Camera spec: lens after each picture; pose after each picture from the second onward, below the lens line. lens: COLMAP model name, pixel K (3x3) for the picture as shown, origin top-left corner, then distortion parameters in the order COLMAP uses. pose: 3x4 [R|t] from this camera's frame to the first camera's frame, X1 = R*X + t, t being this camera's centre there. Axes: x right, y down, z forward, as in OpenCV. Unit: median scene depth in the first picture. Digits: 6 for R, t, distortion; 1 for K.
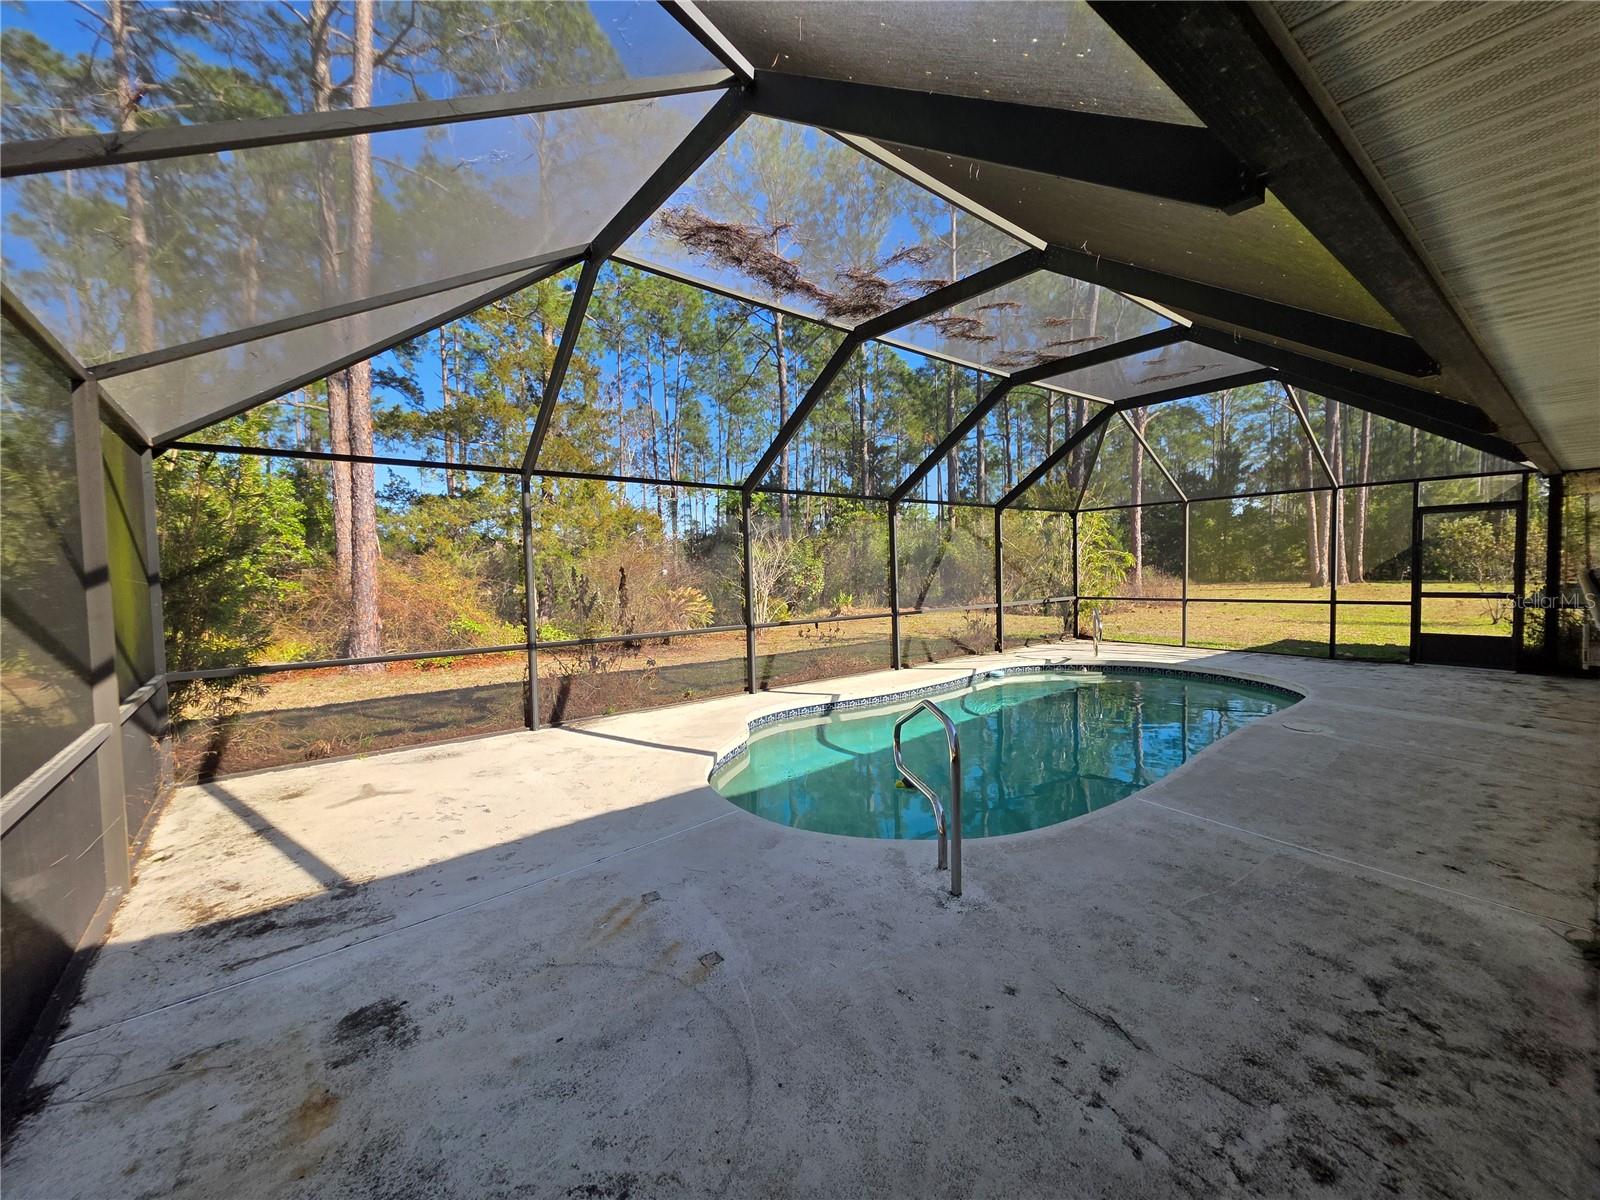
lens RADIAL K [[638.1, 0, 795.8], [0, 638.1, 595.1], [0, 0, 1]] dist [-0.000579, 0.000068]
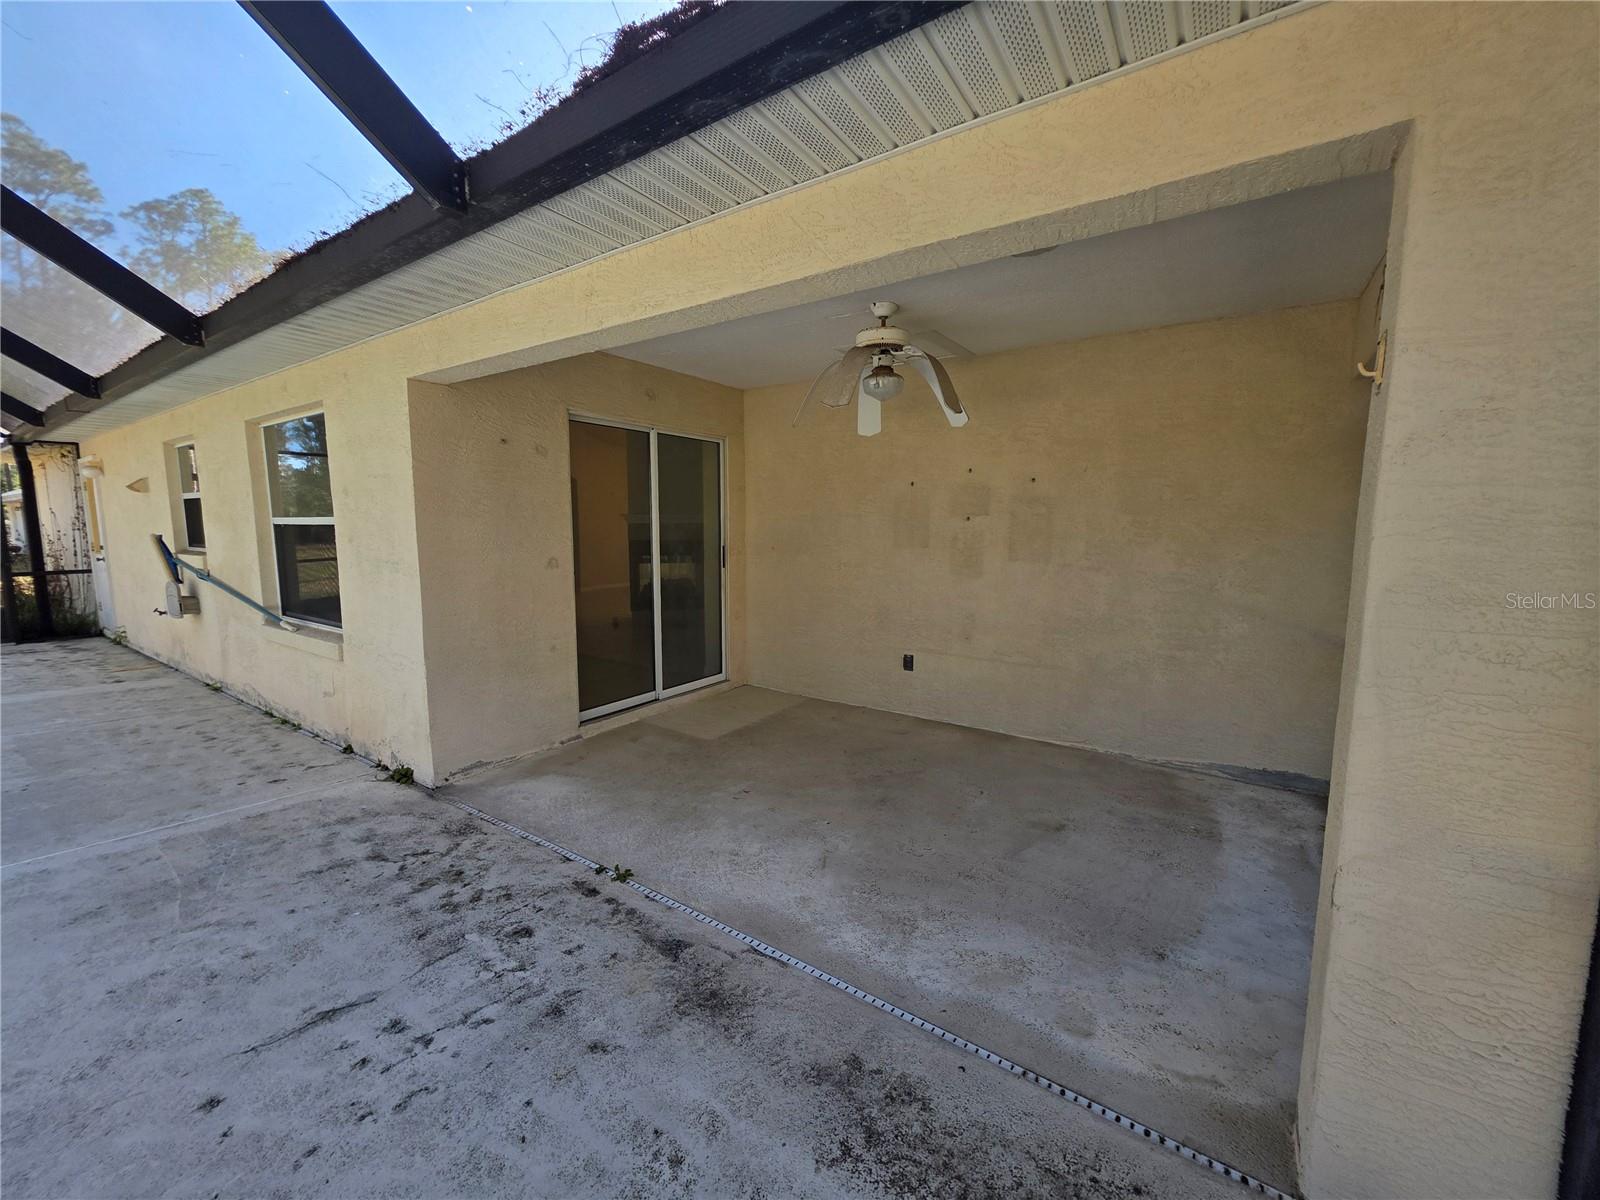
lens RADIAL K [[638.1, 0, 795.8], [0, 638.1, 595.1], [0, 0, 1]] dist [-0.000579, 0.000068]
pose [[-0.285328, -0.082170, 0.954901, -0.407834], [0.043338, 0.994193, 0.098500, 0.013296], [-0.957450, 0.069489, -0.280110, 0.455981]]
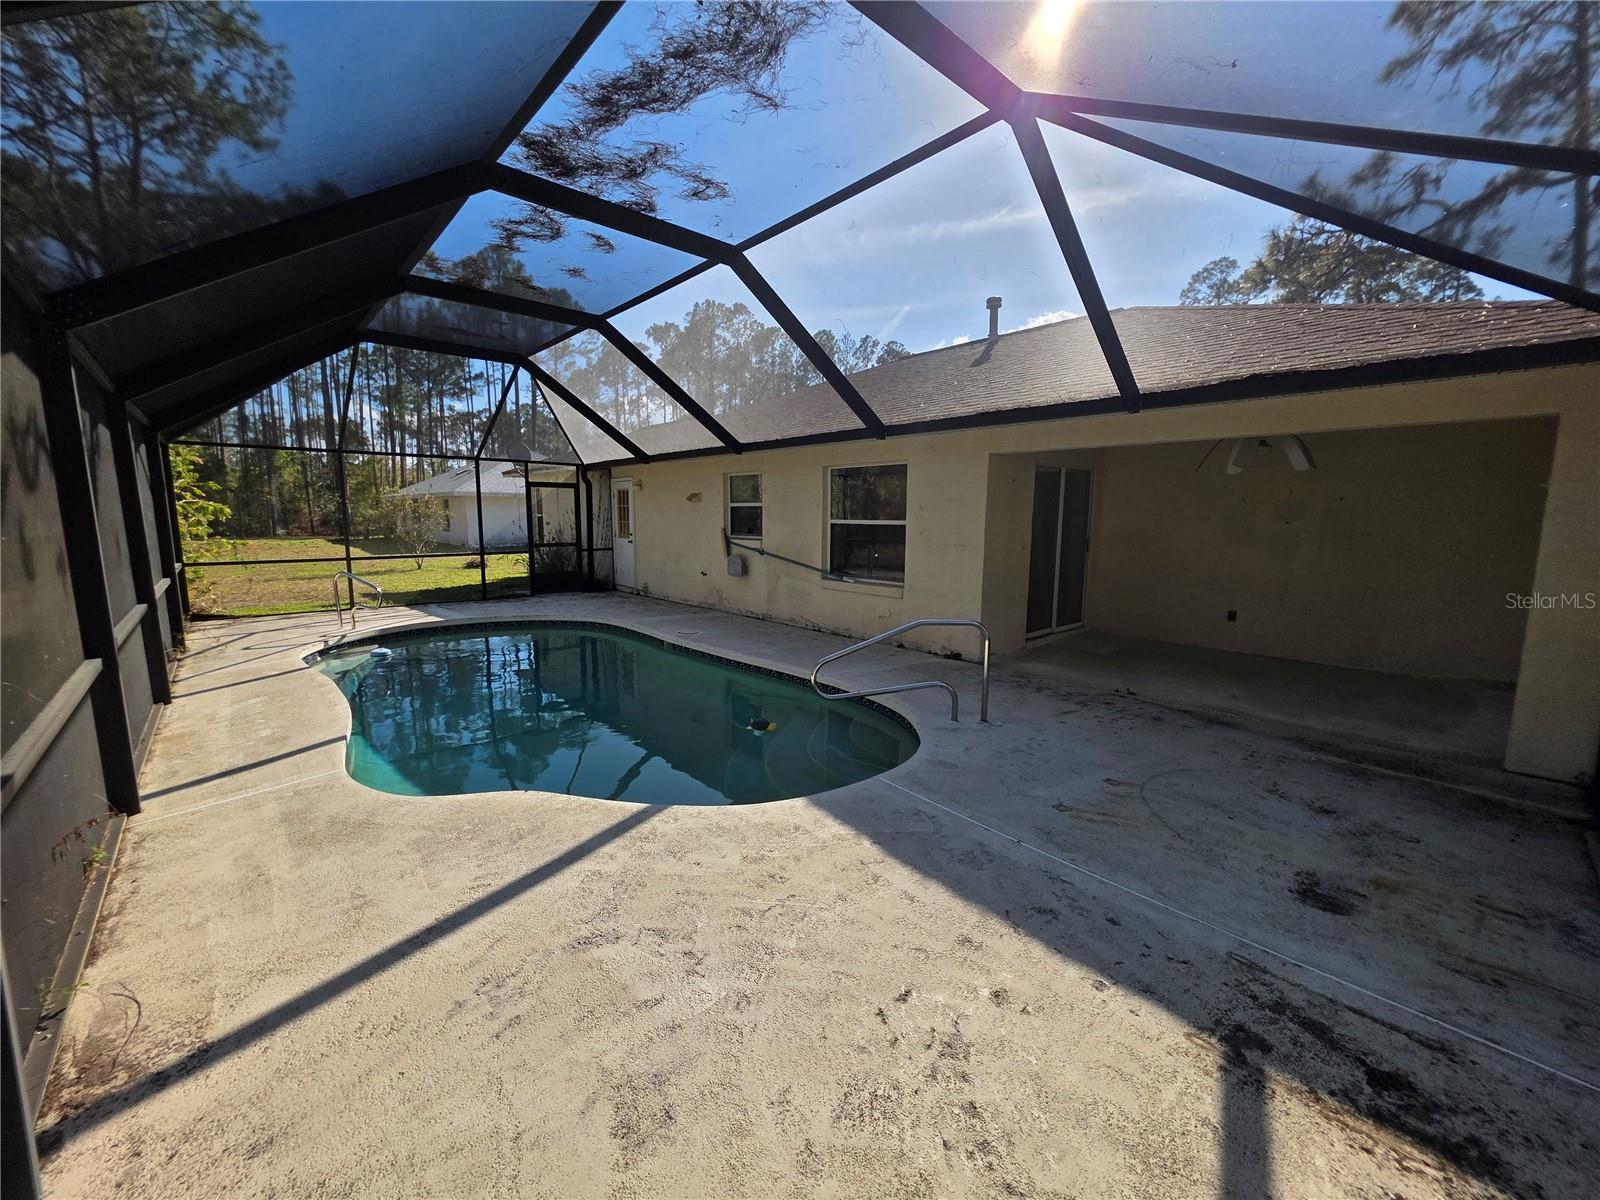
lens RADIAL K [[638.1, 0, 795.8], [0, 638.1, 595.1], [0, 0, 1]] dist [-0.000579, 0.000068]
pose [[-0.044653, -0.103750, 0.993601, -1.468205], [0.037945, 0.993699, 0.105465, -0.058173], [-0.998282, 0.042412, -0.040434, 1.684528]]
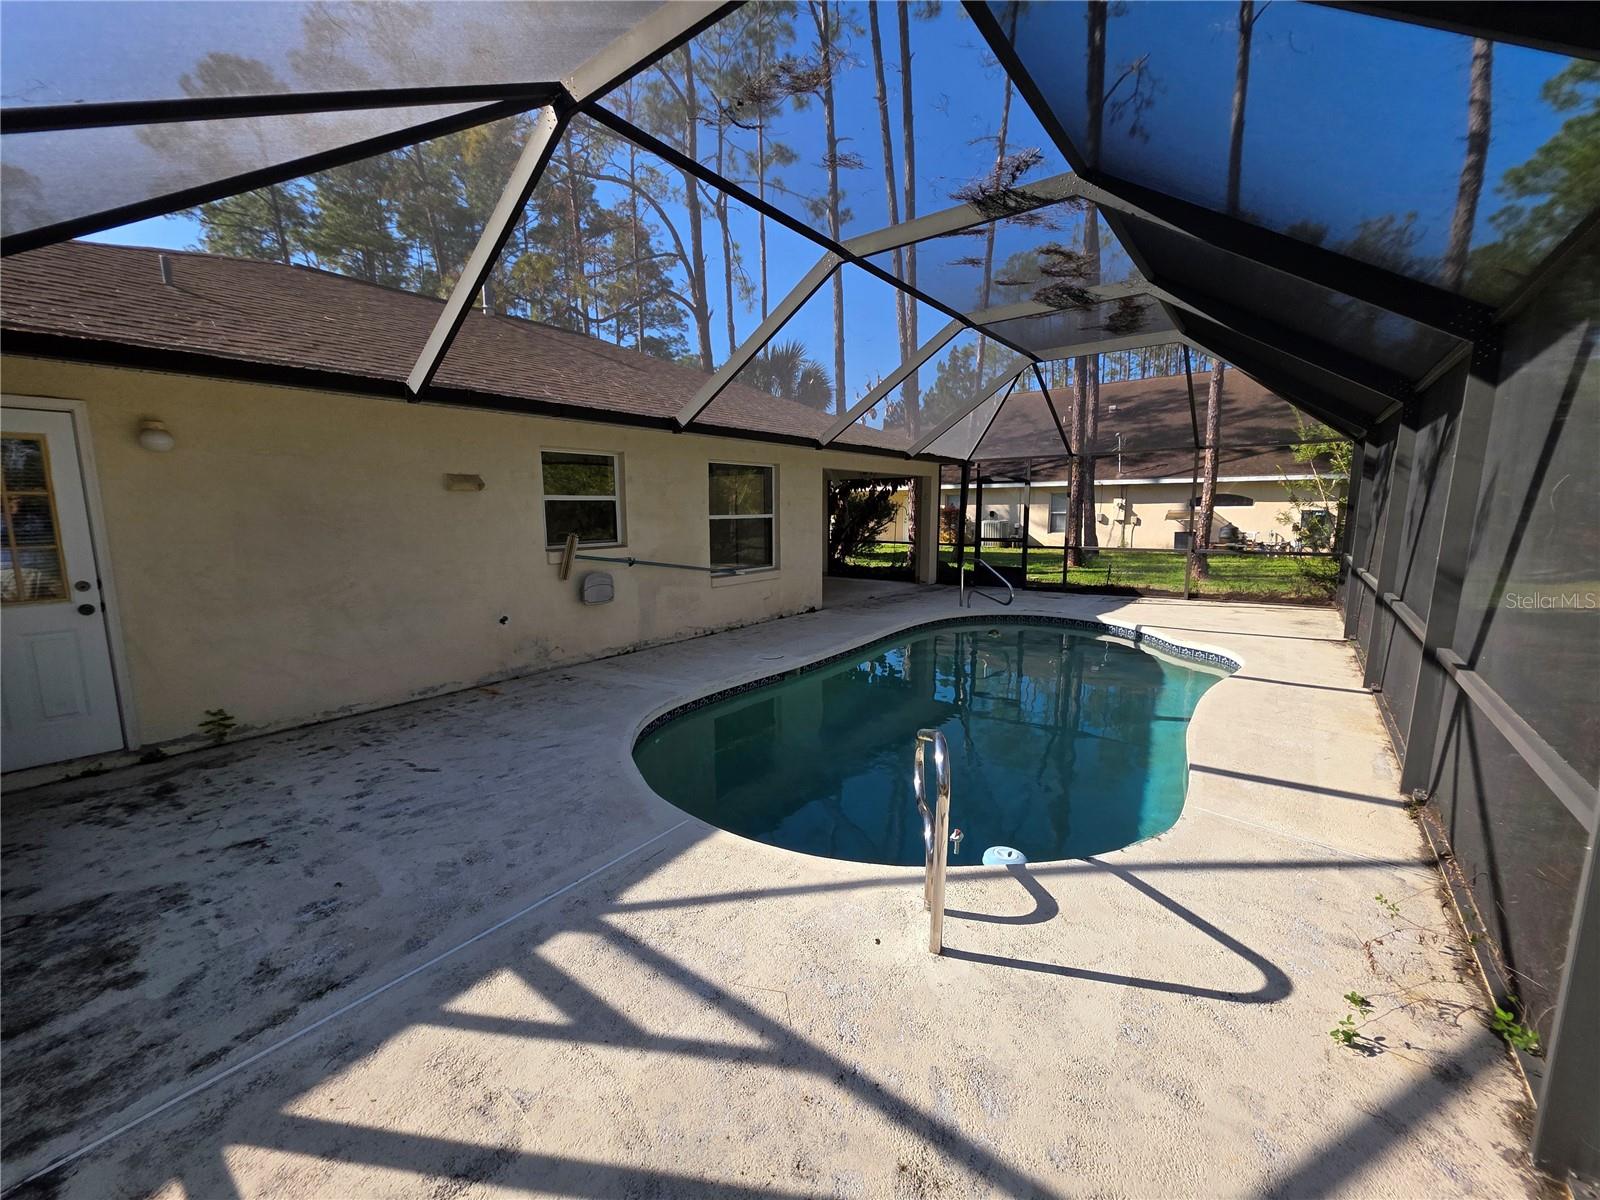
lens RADIAL K [[638.1, 0, 795.8], [0, 638.1, 595.1], [0, 0, 1]] dist [-0.000579, 0.000068]
pose [[-0.972915, 0.058195, -0.223716, 2.103829], [0.016115, 0.982513, 0.185497, -0.277197], [0.230599, 0.176867, -0.956840, 4.486722]]
